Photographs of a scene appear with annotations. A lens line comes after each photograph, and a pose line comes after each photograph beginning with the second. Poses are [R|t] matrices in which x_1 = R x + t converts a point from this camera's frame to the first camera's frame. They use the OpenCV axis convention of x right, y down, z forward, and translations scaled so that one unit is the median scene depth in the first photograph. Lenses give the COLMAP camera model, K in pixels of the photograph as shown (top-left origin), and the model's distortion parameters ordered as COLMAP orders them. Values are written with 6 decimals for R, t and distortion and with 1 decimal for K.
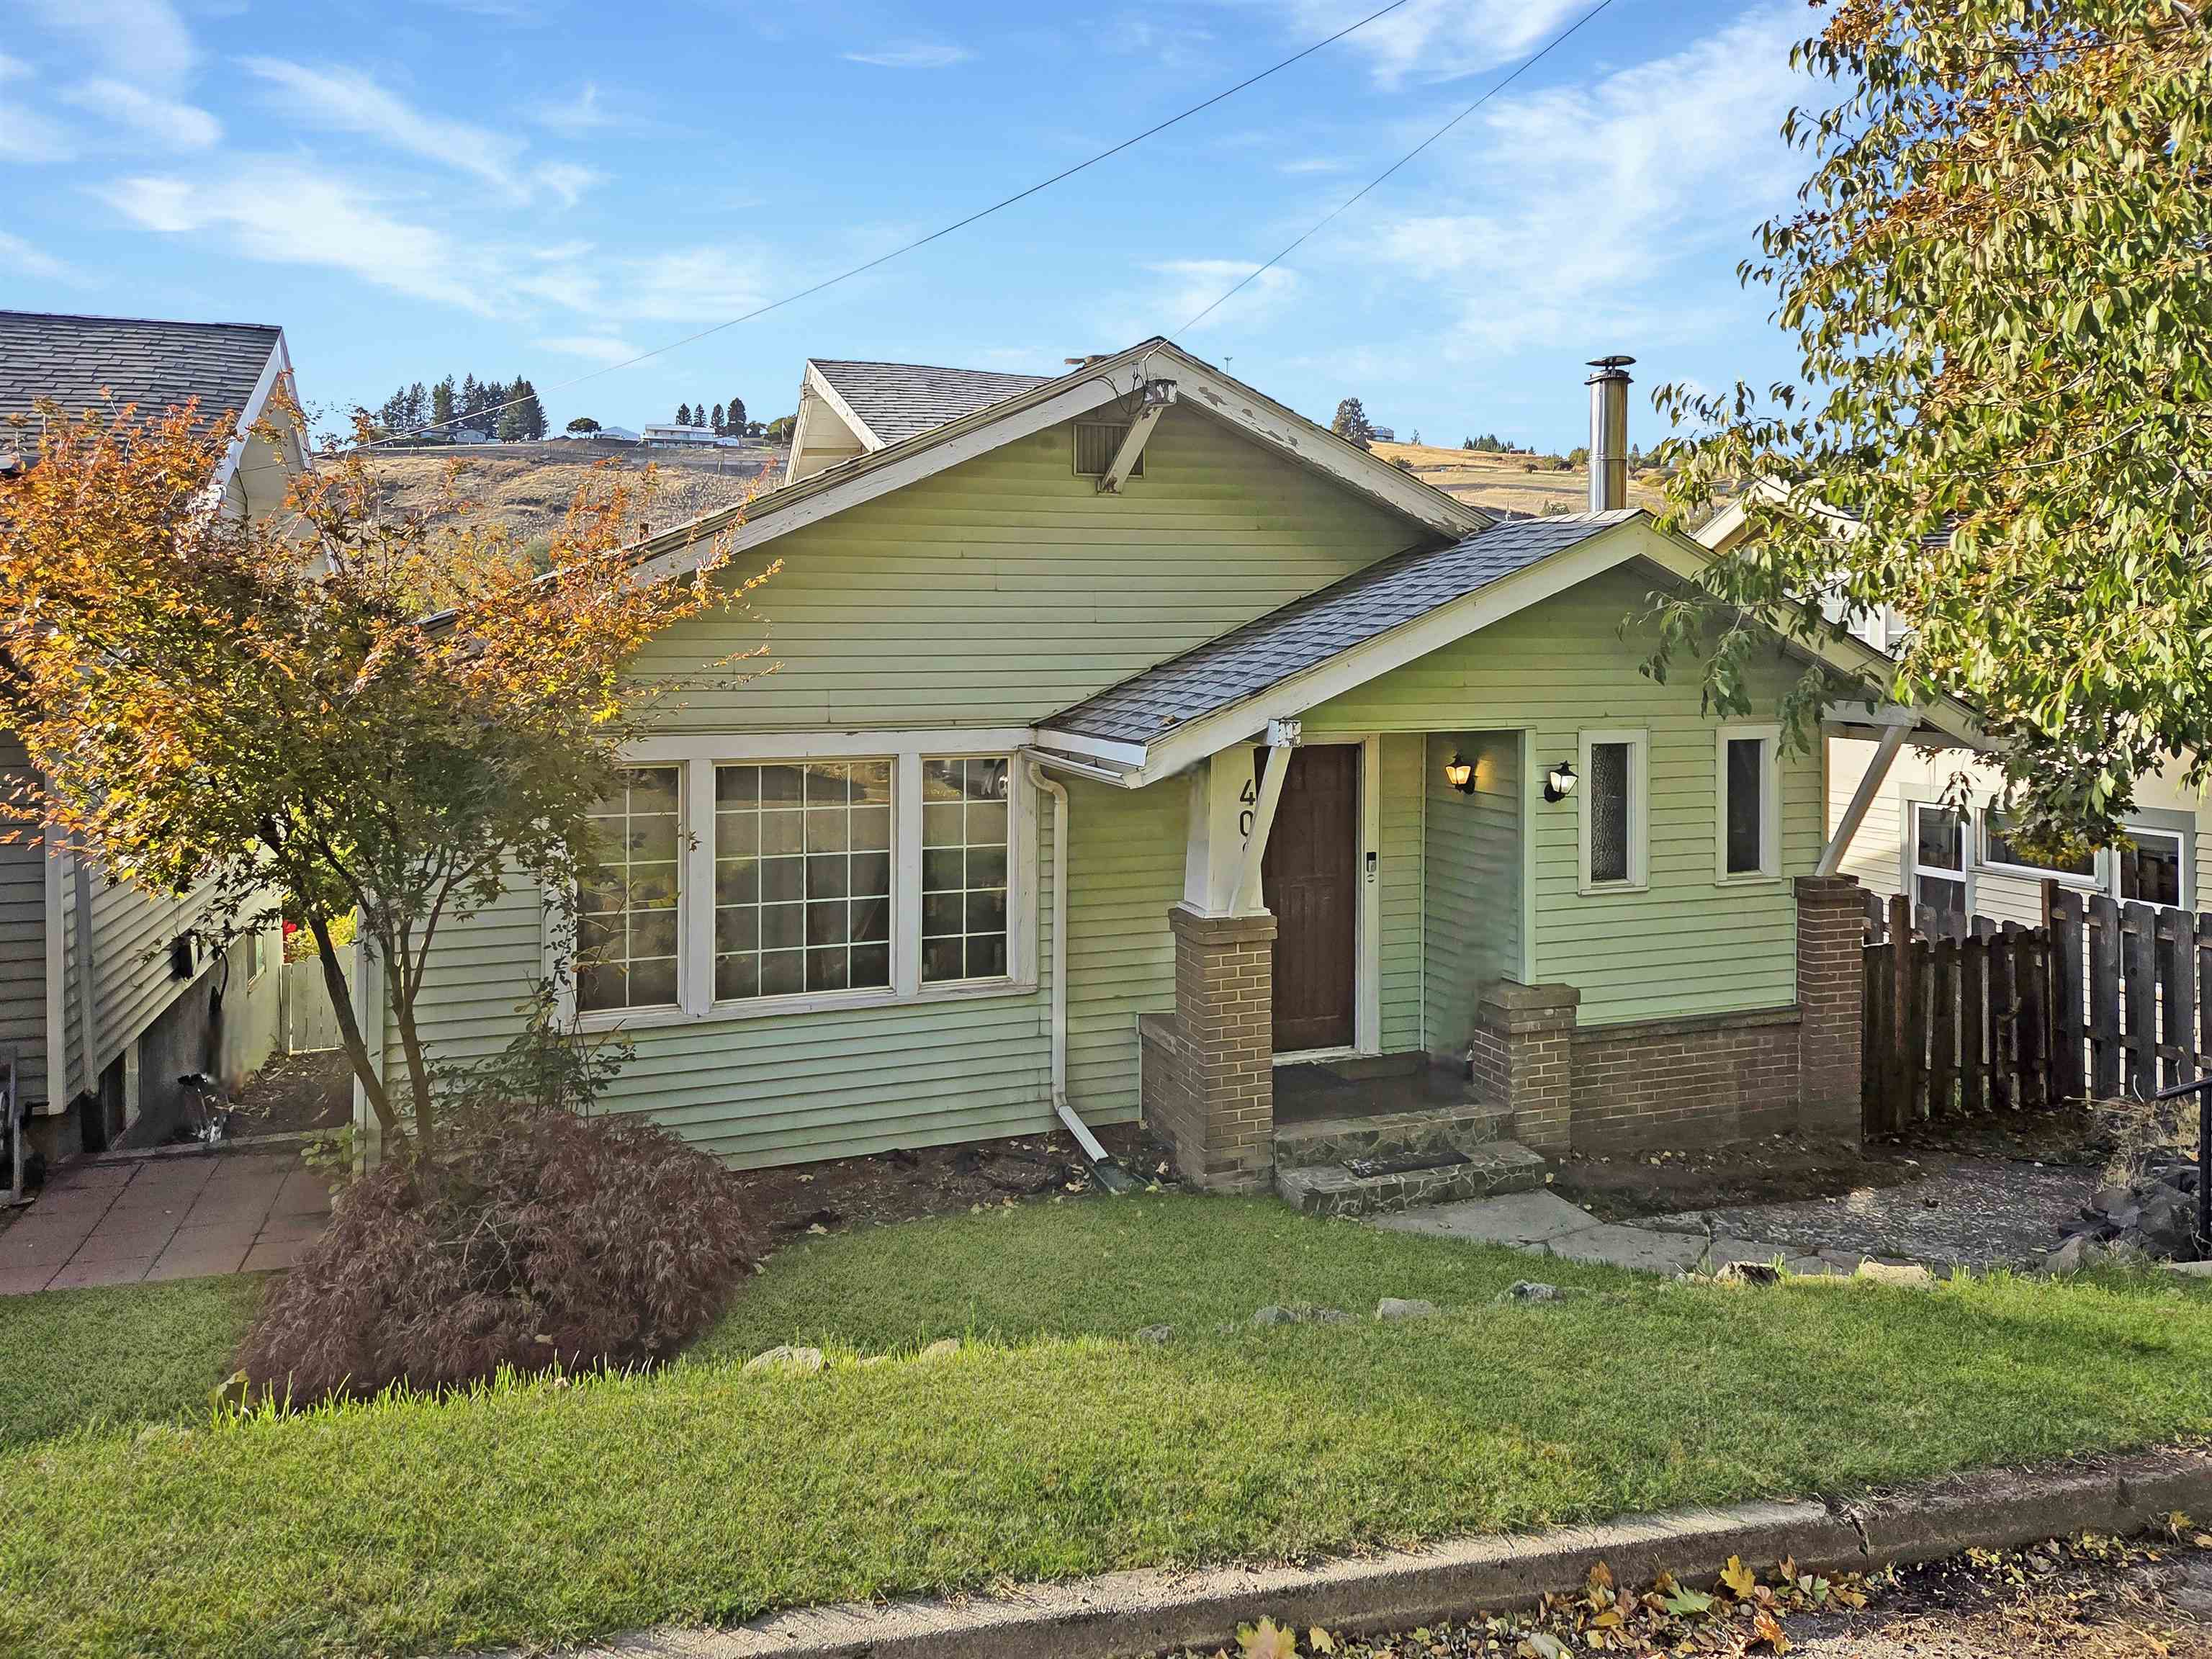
lens RADIAL K [[1496.2, 0, 1122.8], [0, 1496.2, 609.1], [0, 0, 1]] dist [0.030016, -0.006834]
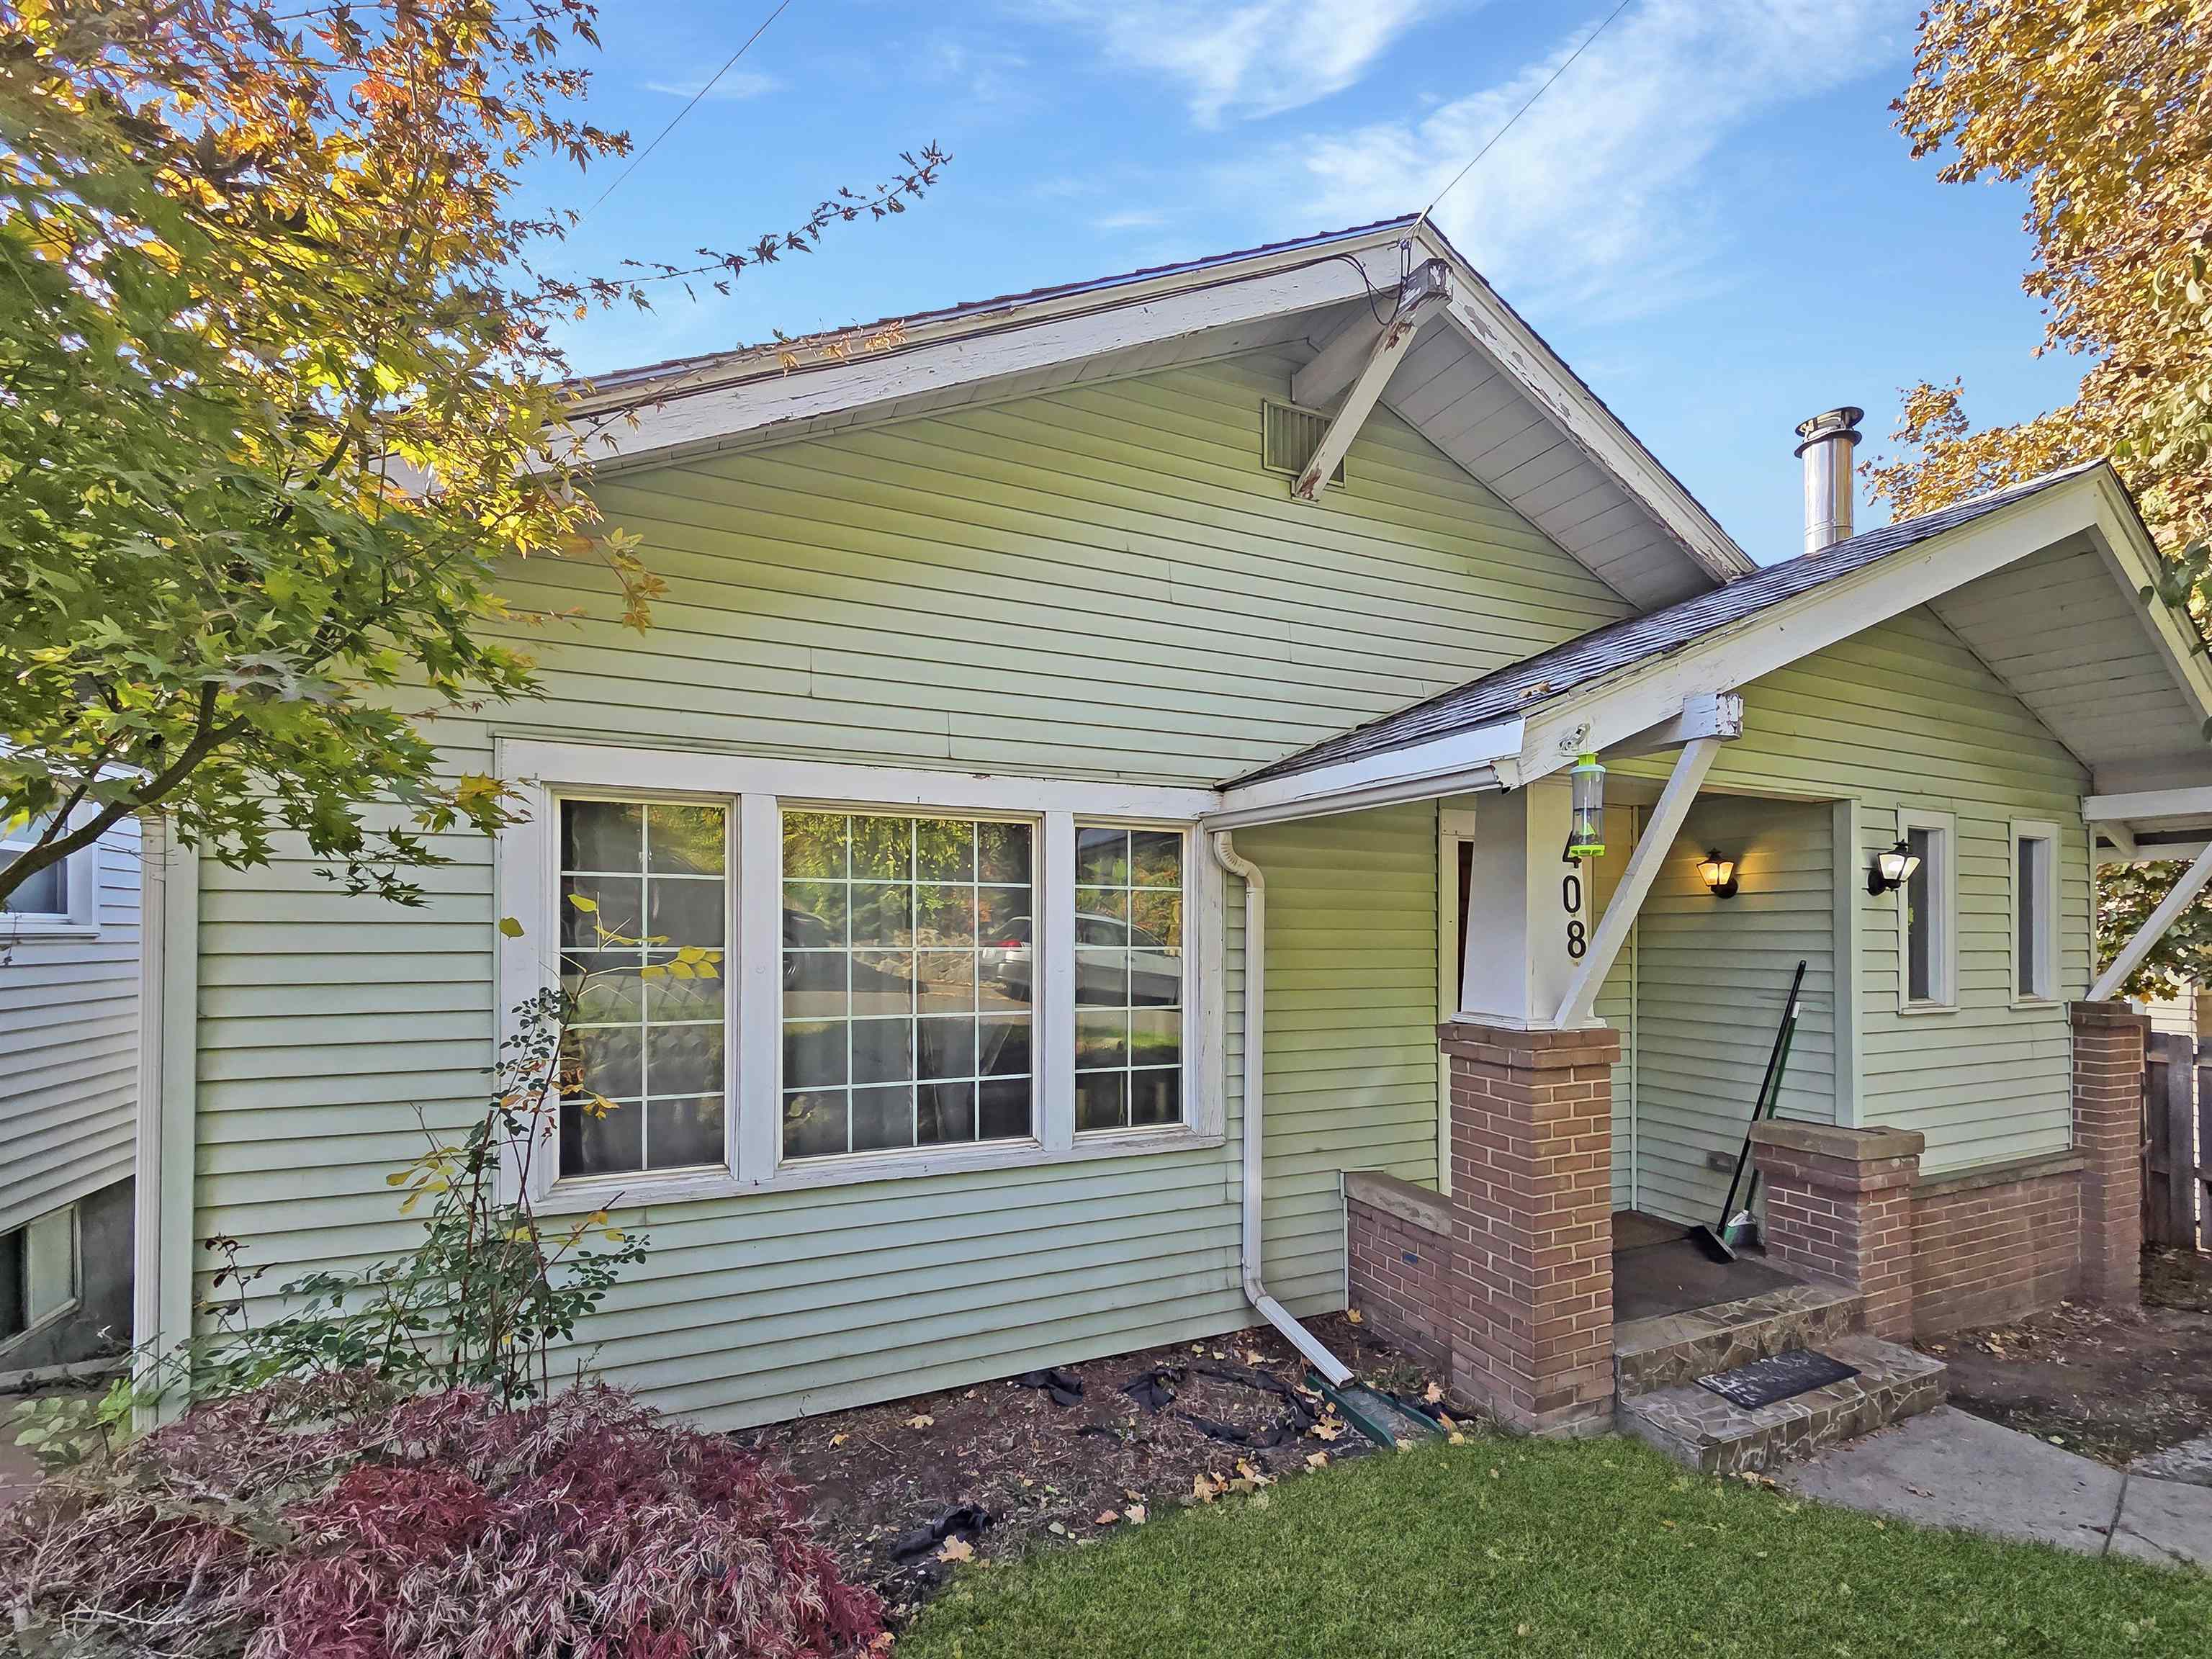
lens RADIAL K [[914.2, 0, 1105.4], [0, 914.2, 923.2], [0, 0, 1]] dist [-0.000267, -0.000010]
pose [[0.998929, 0.001589, 0.046236, -0.140079], [-0.001798, 0.999988, 0.004484, 0.146131], [-0.046228, -0.004562, 0.998920, 0.559392]]
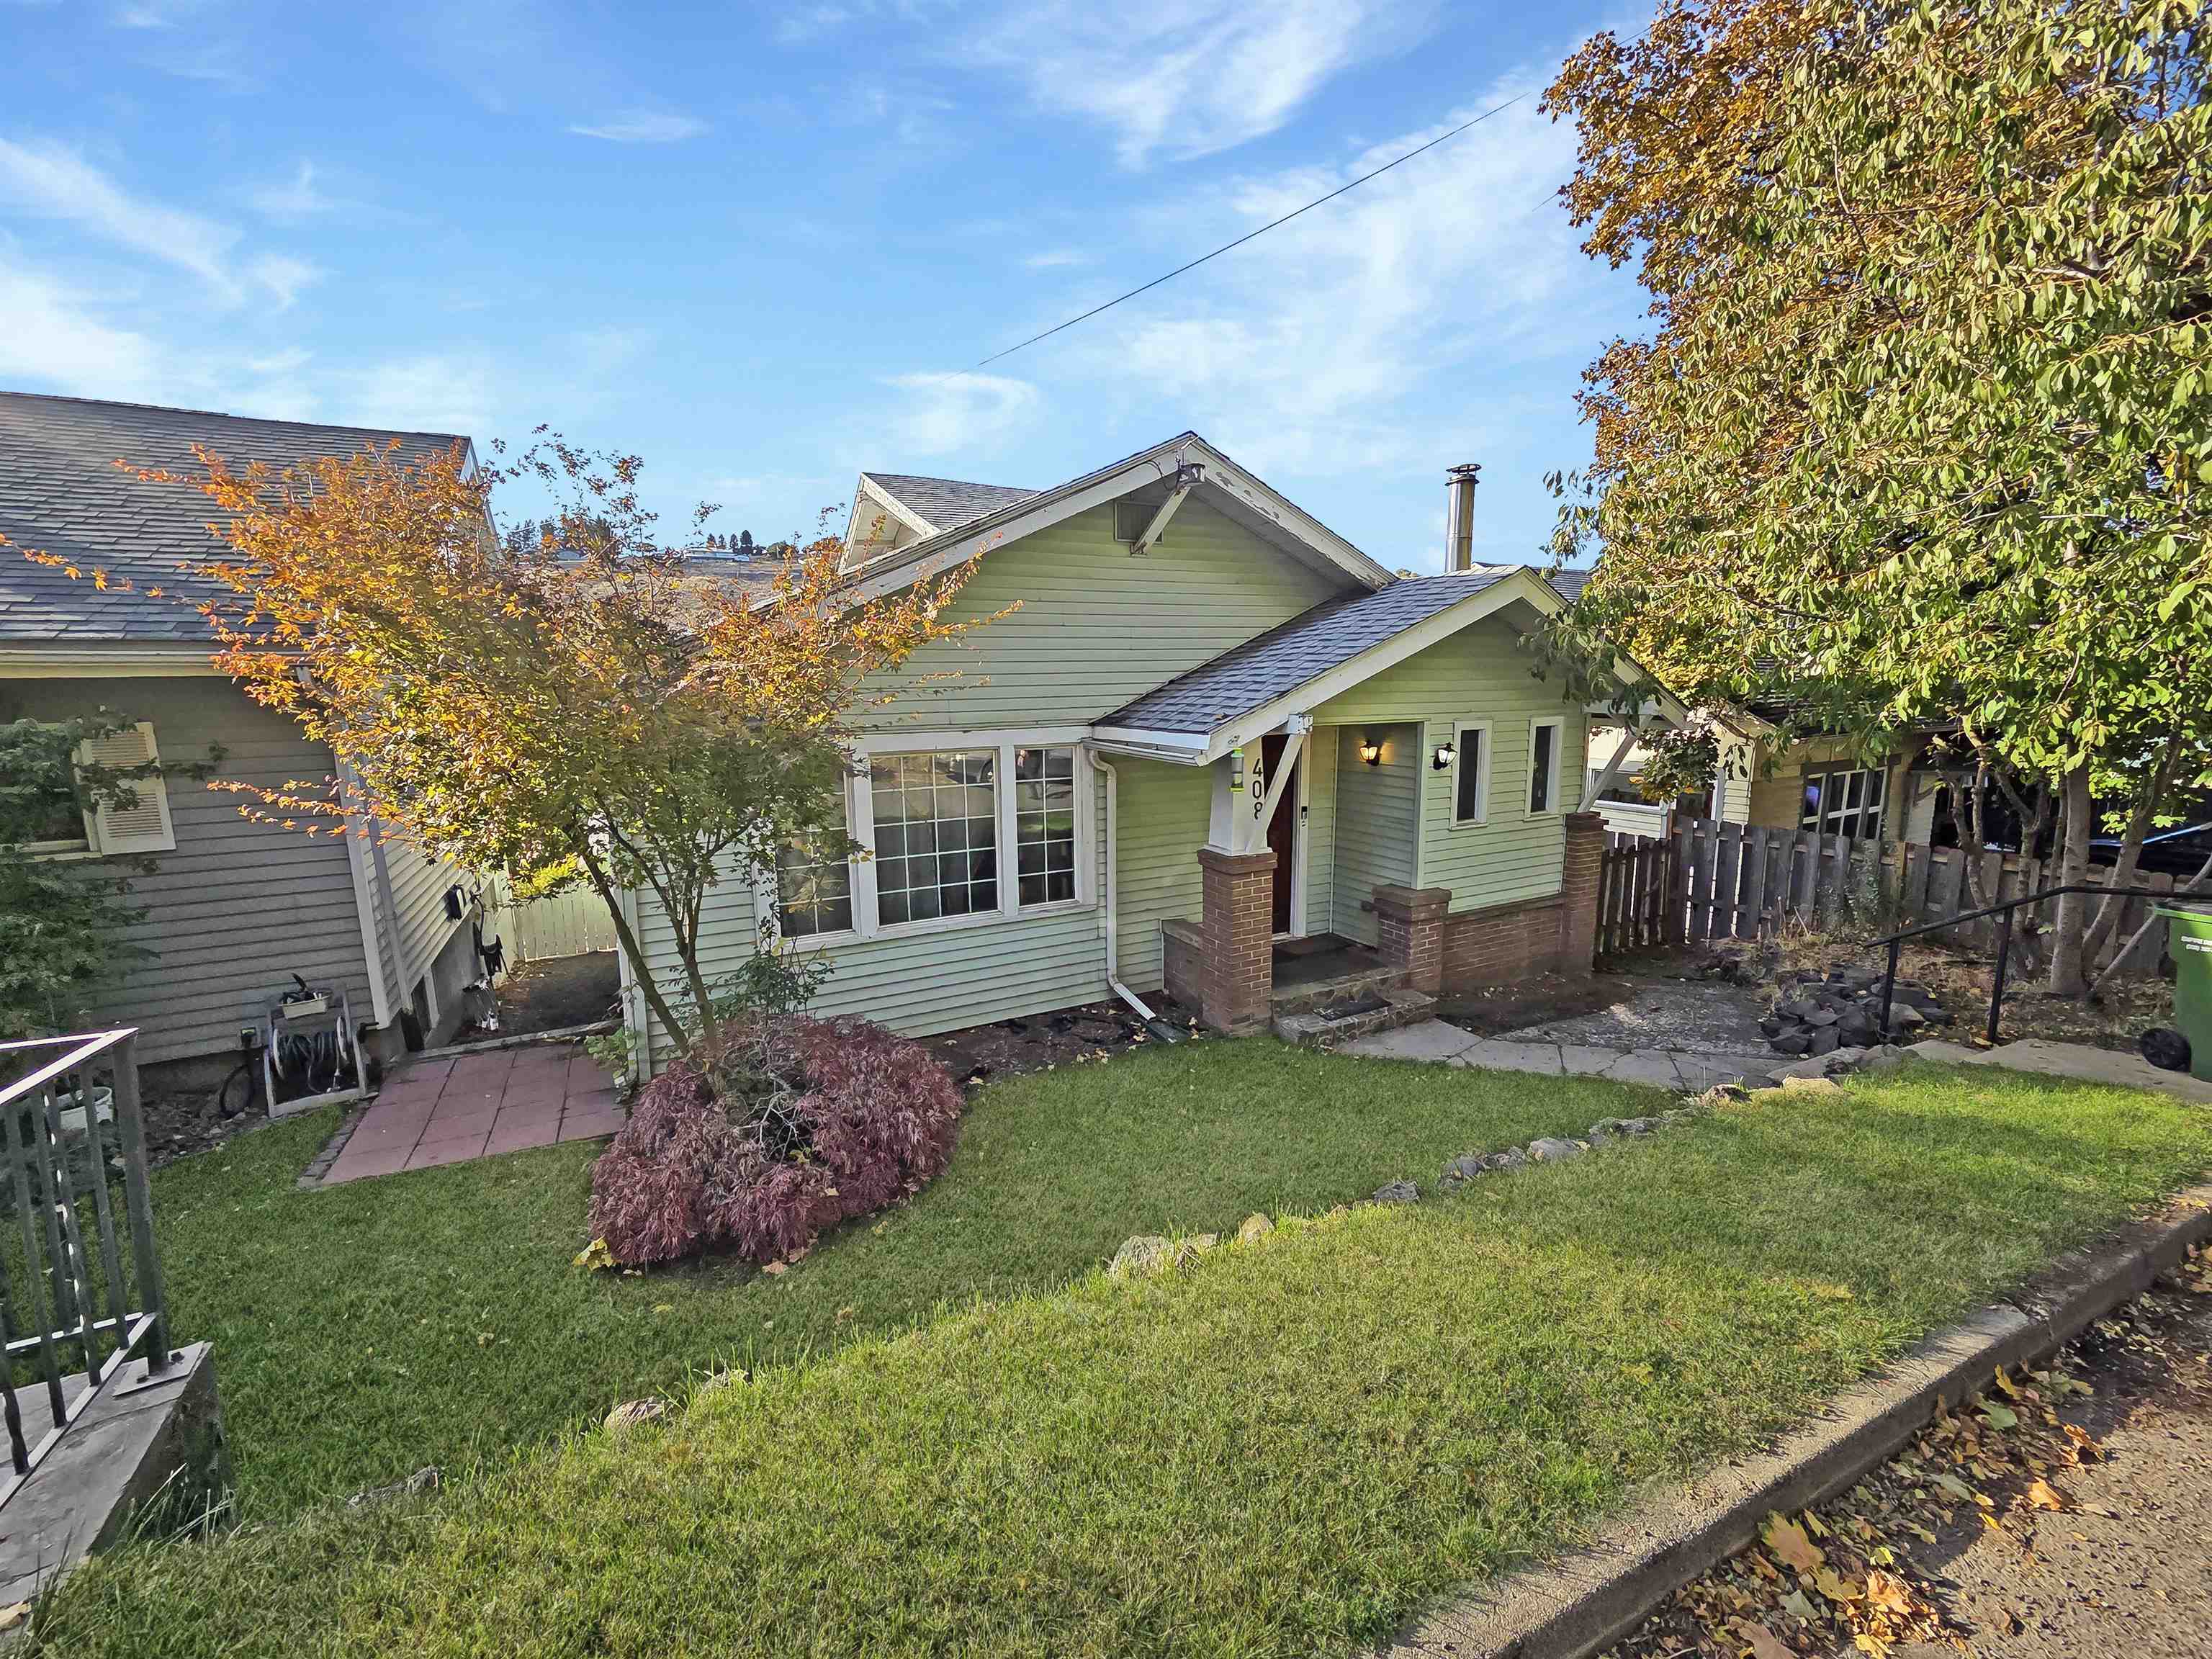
lens RADIAL K [[889.5, 0, 1106.7], [0, 889.5, 797.6], [0, 0, 1]] dist [-0.005922, 0.000054]
pose [[0.992041, -0.027823, 0.122804, -0.152849], [0.009408, 0.988934, 0.148055, 0.023127], [-0.125565, -0.145722, 0.981325, 0.176984]]
